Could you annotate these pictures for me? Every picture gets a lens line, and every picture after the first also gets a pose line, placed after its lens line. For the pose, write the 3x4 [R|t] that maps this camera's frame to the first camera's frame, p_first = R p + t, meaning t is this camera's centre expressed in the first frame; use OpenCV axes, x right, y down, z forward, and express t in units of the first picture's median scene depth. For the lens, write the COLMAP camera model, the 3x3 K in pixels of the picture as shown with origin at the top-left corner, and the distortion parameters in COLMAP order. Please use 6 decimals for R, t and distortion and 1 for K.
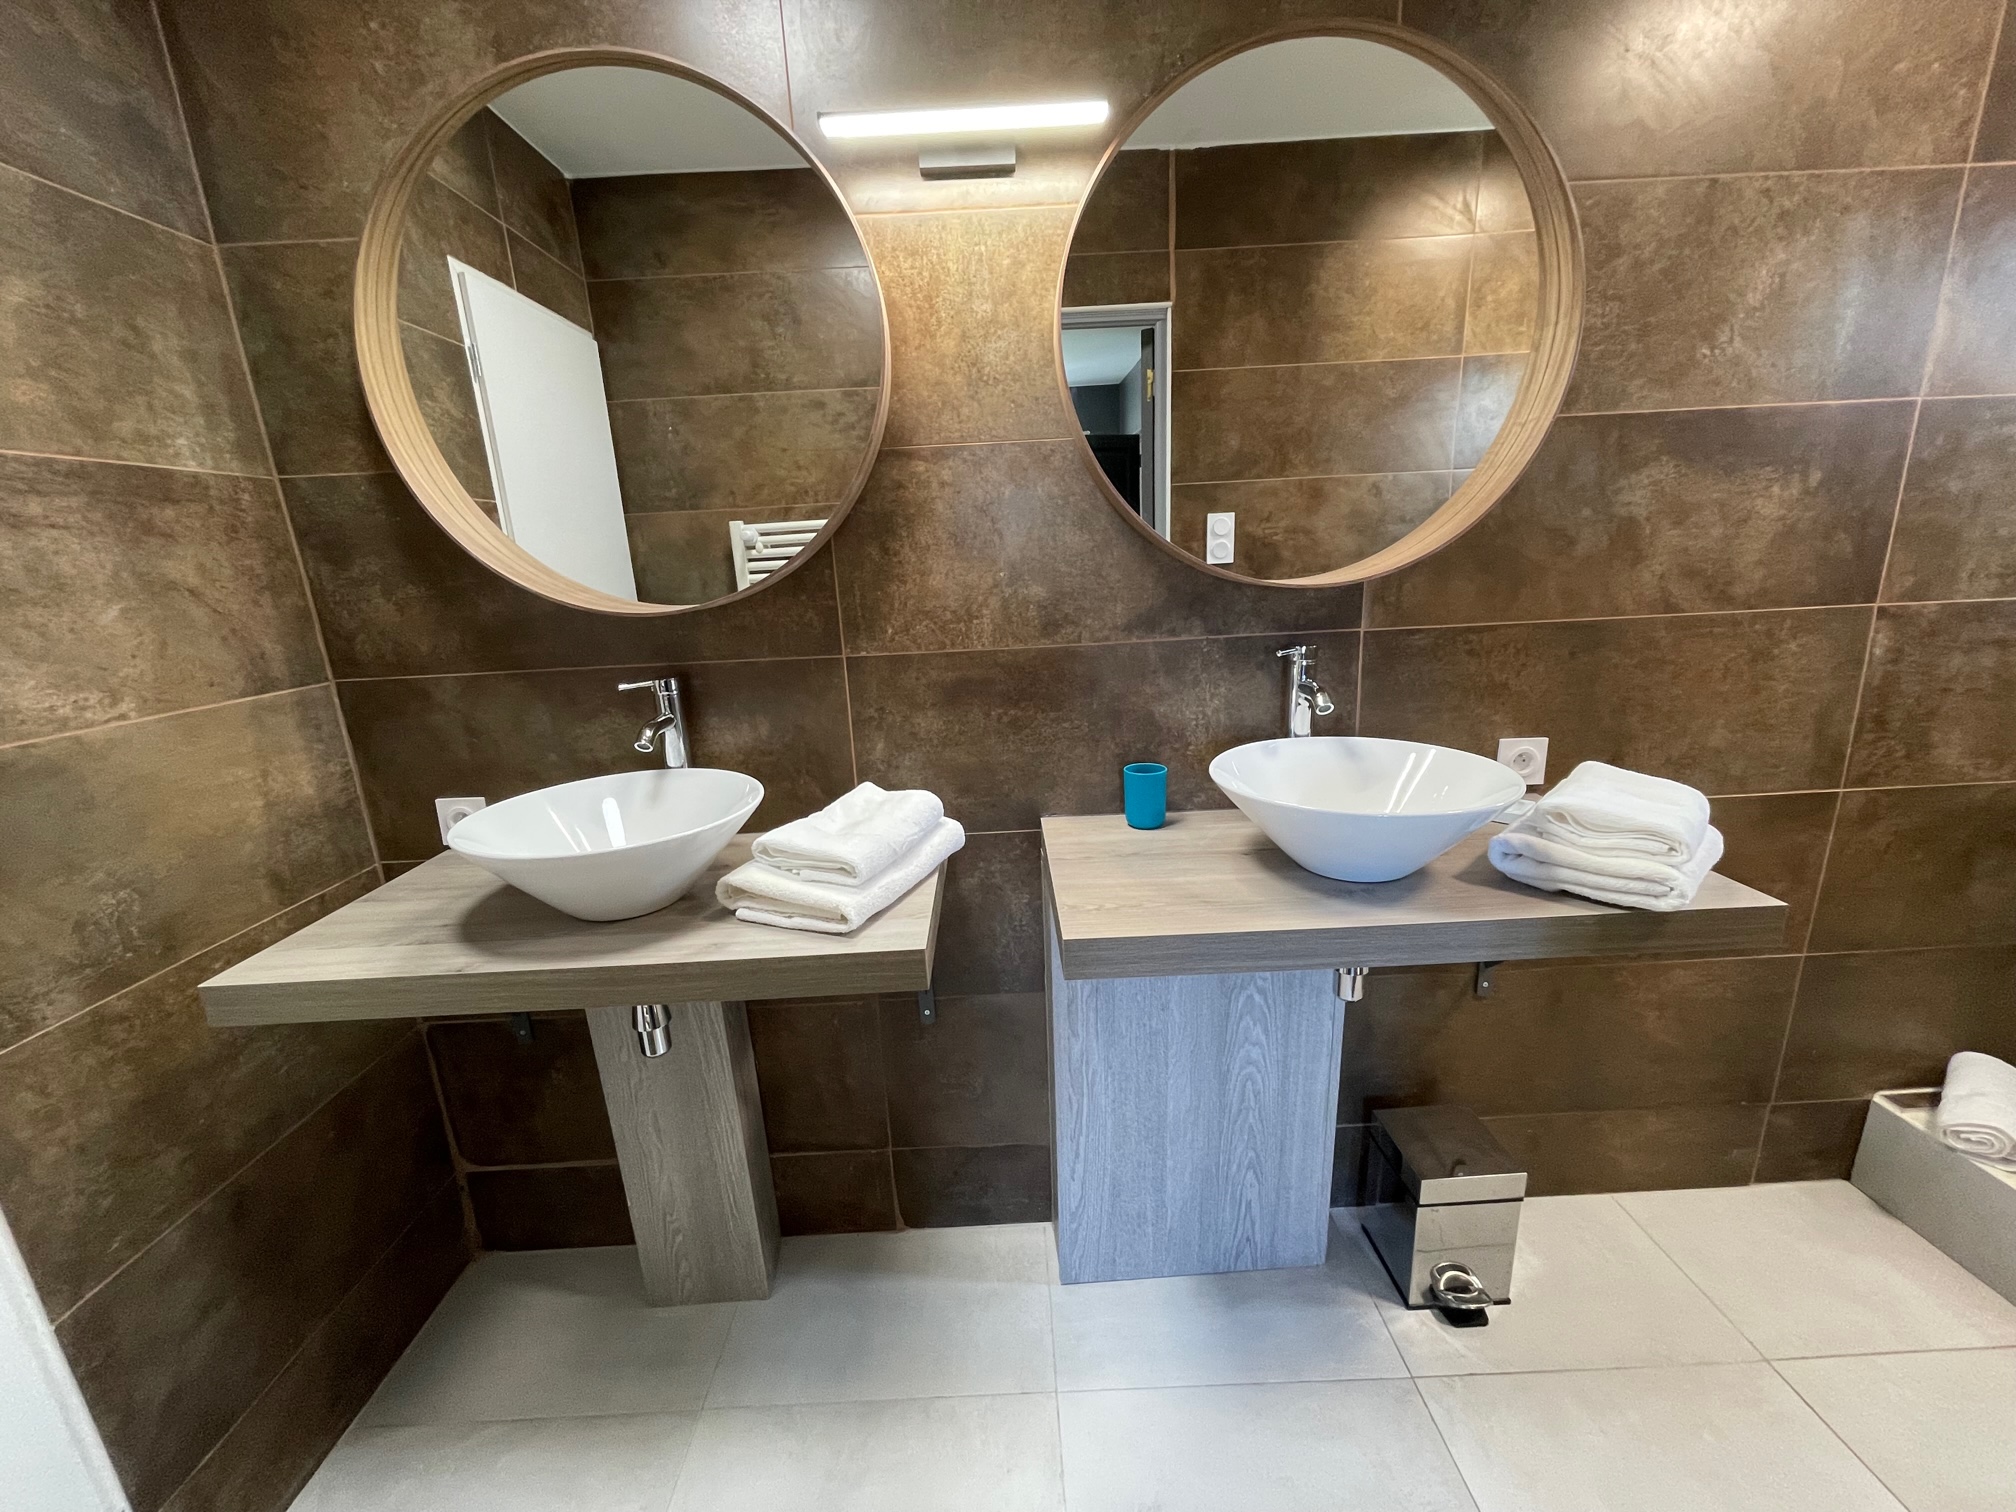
lens RADIAL K [[810.6, 0, 1006.6], [0, 810.6, 760.3], [0, 0, 1]] dist [0.001569, 0.000106]
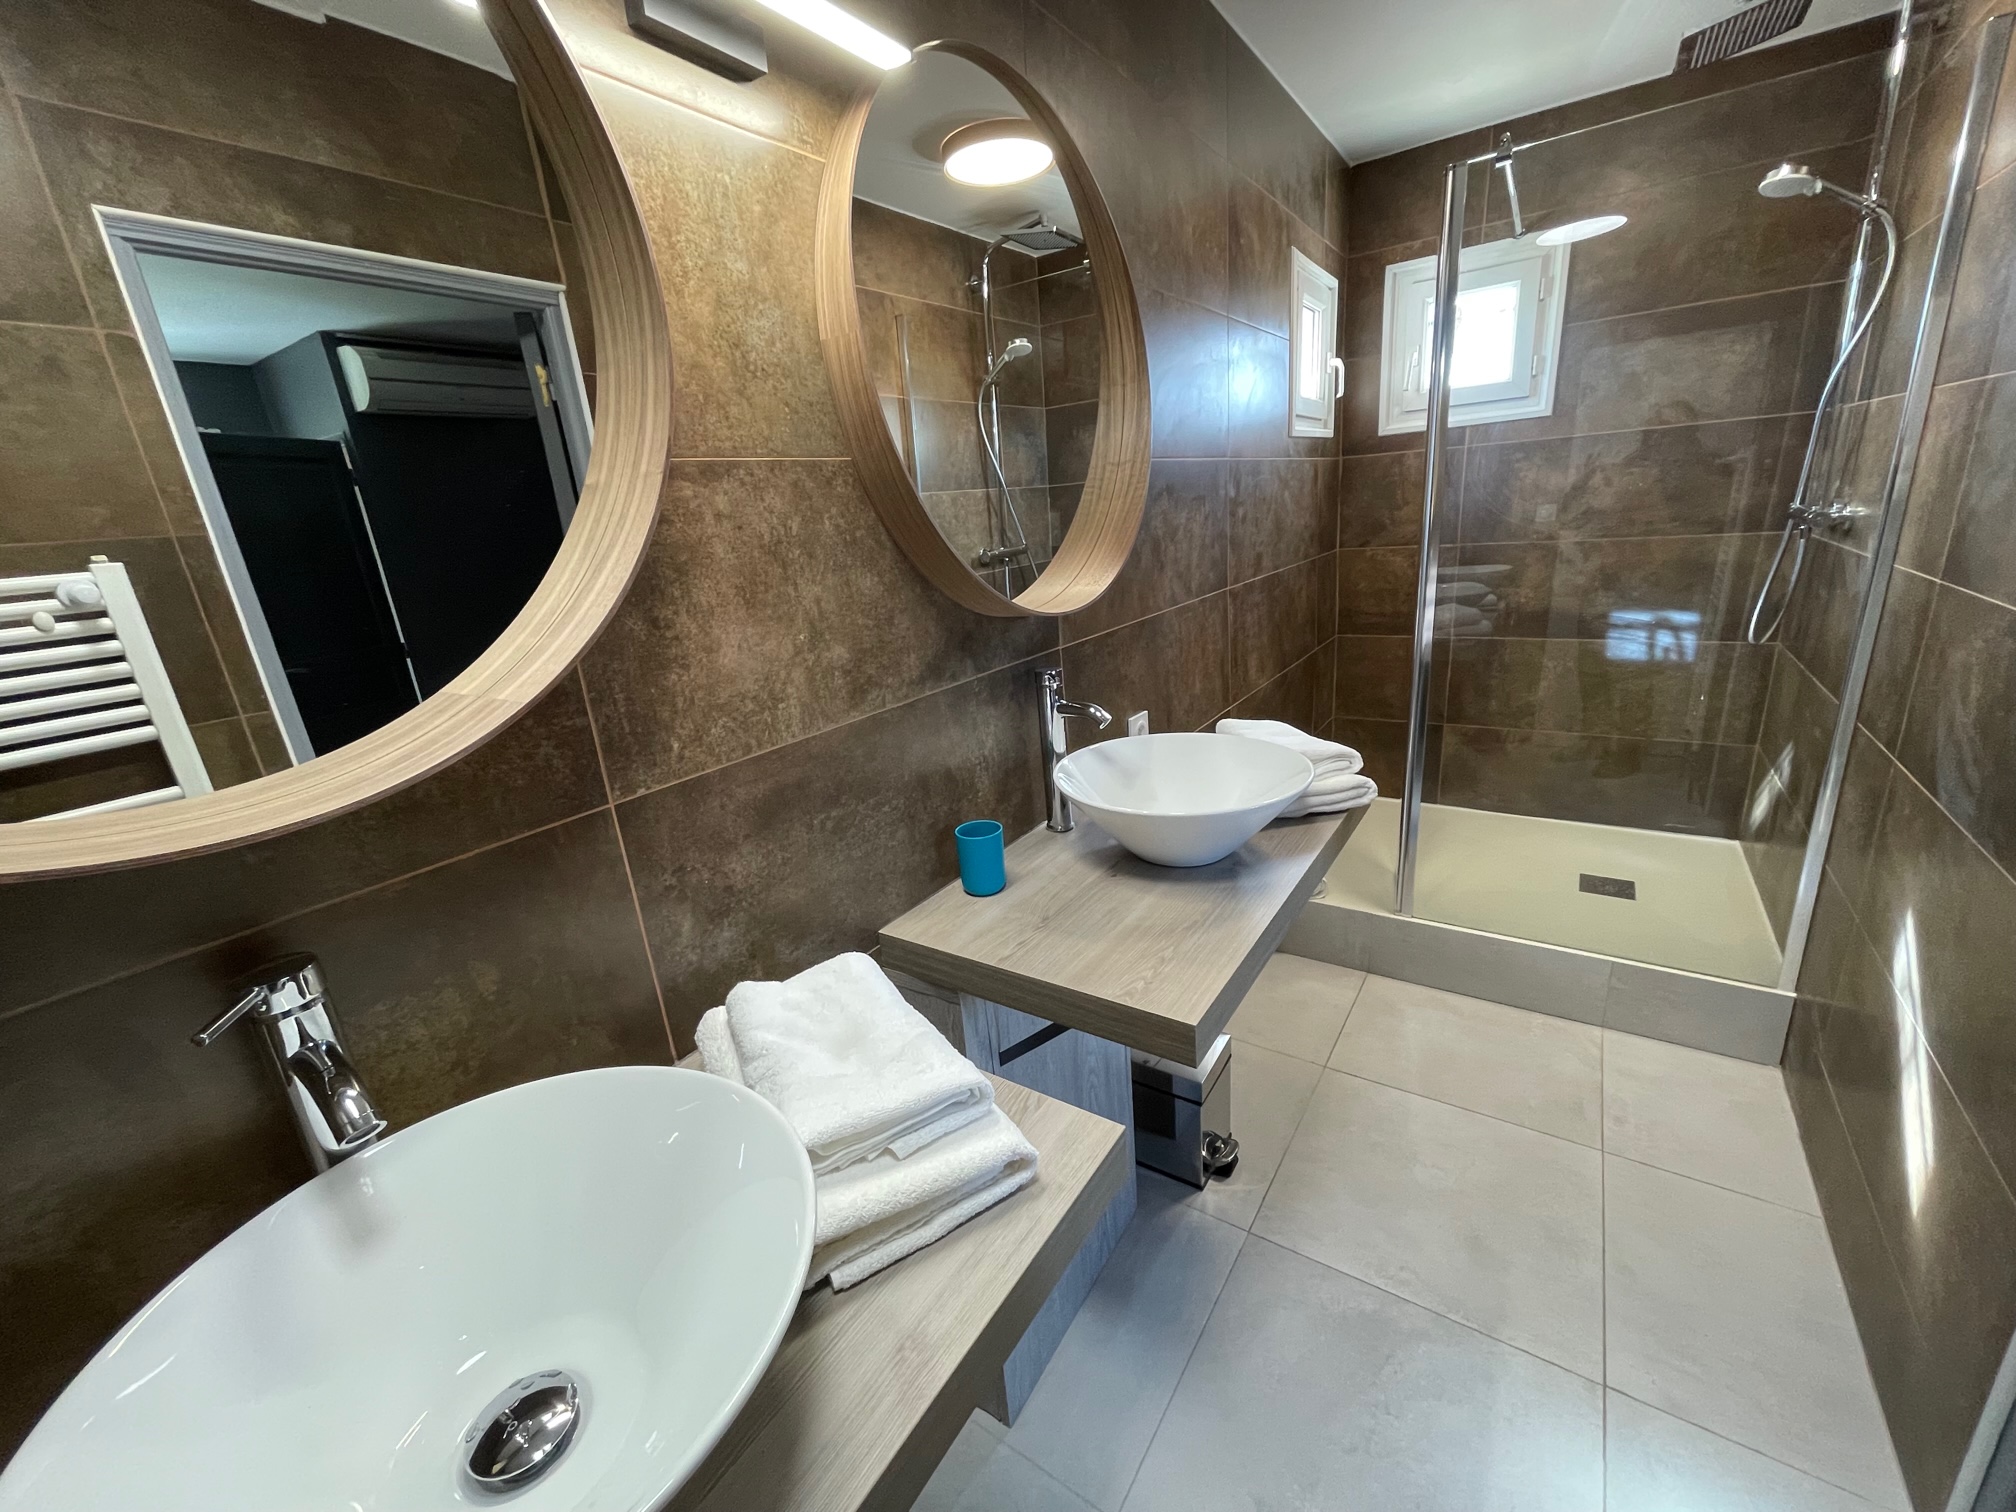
lens RADIAL K [[810.6, 0, 1006.7], [0, 810.6, 755.7], [0, 0, 1]] dist [0.001569, 0.000106]
pose [[0.586682, -0.235569, 0.774798, -0.491143], [0.256511, 0.961548, 0.098116, -0.149930], [-0.768119, 0.141182, 0.624549, 0.411972]]
